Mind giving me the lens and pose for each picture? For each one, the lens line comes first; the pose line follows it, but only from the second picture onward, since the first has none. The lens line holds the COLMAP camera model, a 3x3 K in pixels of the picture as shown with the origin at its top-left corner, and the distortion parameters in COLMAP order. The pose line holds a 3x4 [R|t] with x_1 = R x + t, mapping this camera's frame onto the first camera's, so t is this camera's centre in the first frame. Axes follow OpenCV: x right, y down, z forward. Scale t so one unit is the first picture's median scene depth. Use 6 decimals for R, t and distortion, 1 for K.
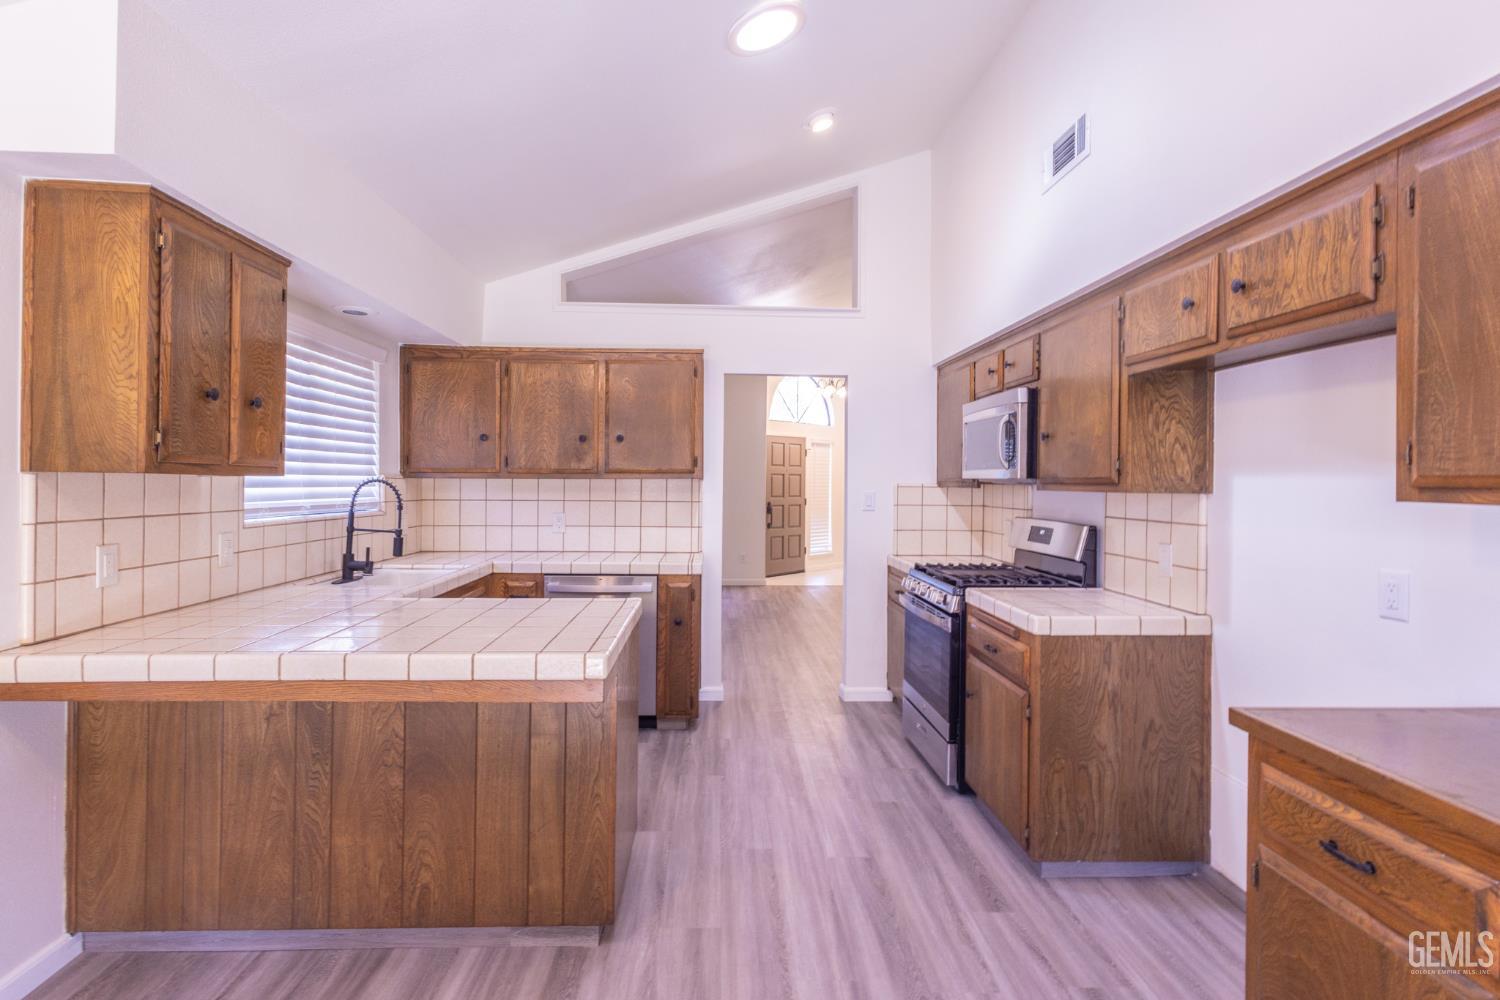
lens RADIAL K [[756.0, 0, 737.2], [0, 756.0, 484.1], [0, 0, 1]] dist [0.004981, 0.001061]
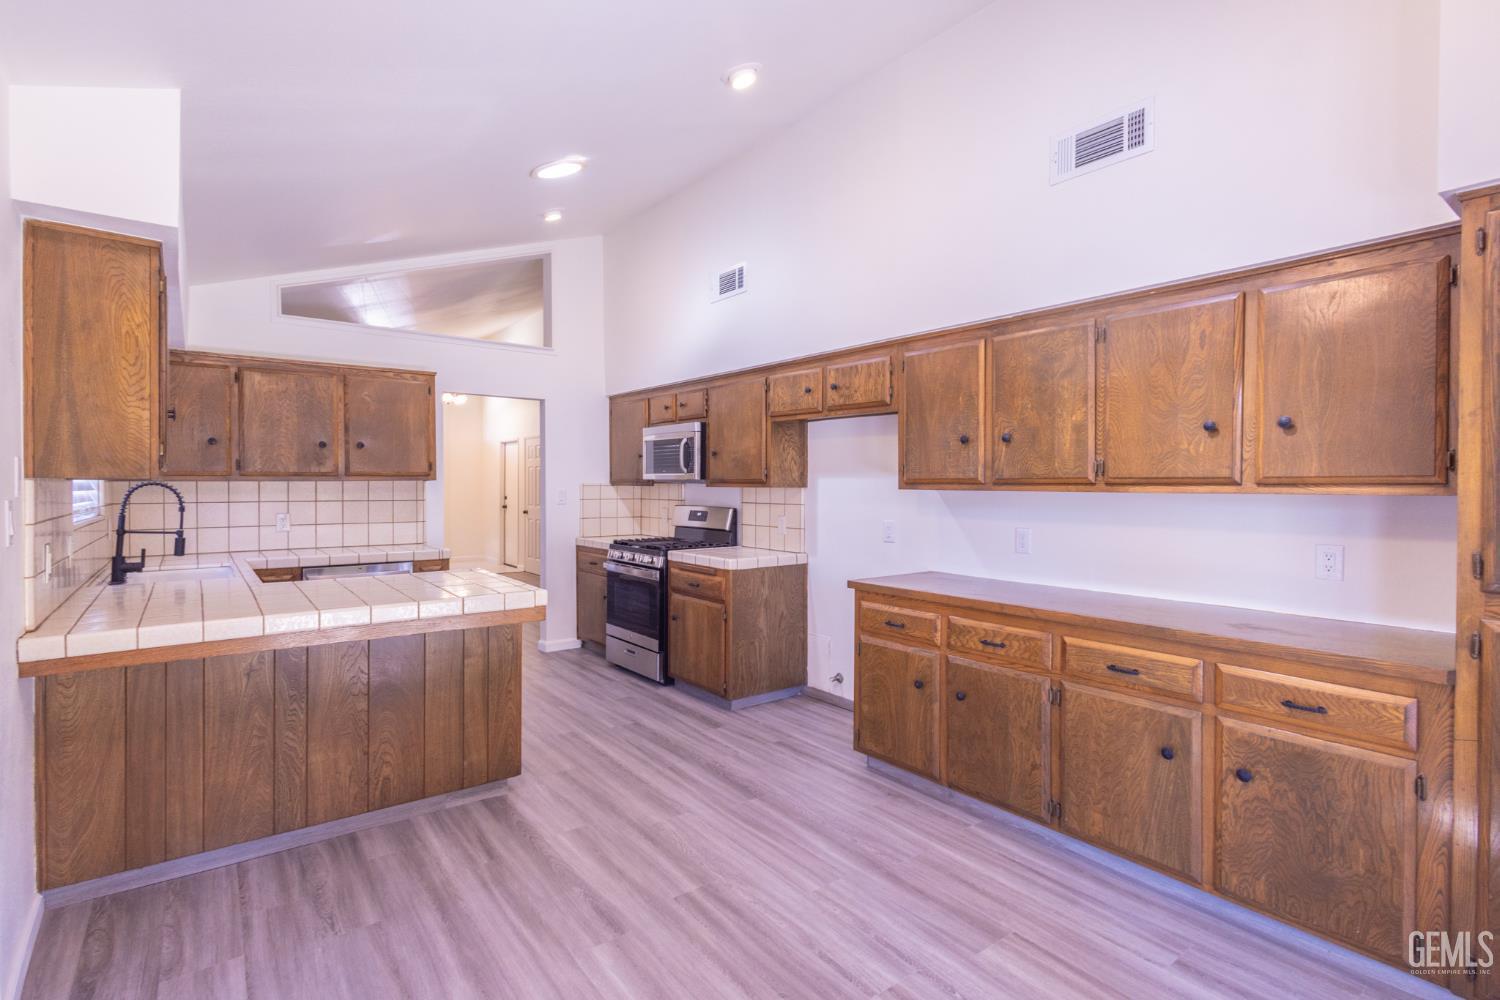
lens RADIAL K [[712.8, 0, 741.1], [0, 712.8, 487.6], [0, 0, 1]] dist [0.006056, 0.000309]
pose [[0.825637, -0.010288, 0.564108, -0.552419], [0.006951, 0.999943, 0.008062, -0.002767], [-0.564159, -0.002735, 0.825662, -0.396477]]
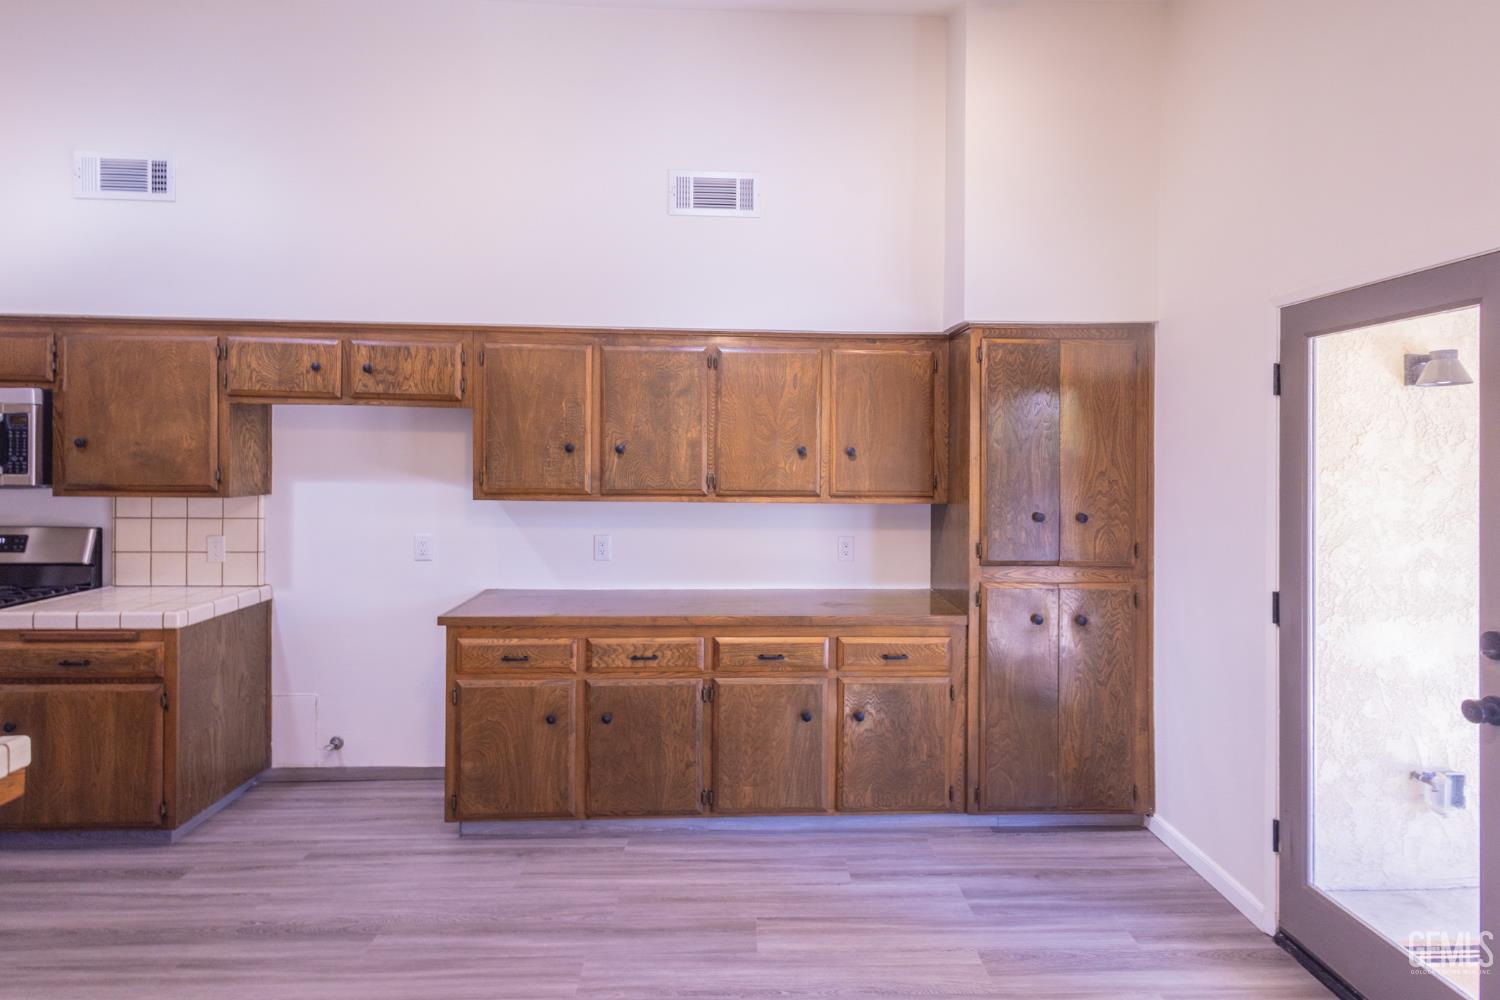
lens RADIAL K [[774.6, 0, 751.7], [0, 774.6, 455.7], [0, 0, 1]] dist [0.006040, 0.000083]
pose [[0.012540, -0.009208, 0.999879, -0.829525], [-0.004046, 0.999949, 0.009259, -0.080620], [-0.999913, -0.004162, 0.012502, 0.140317]]
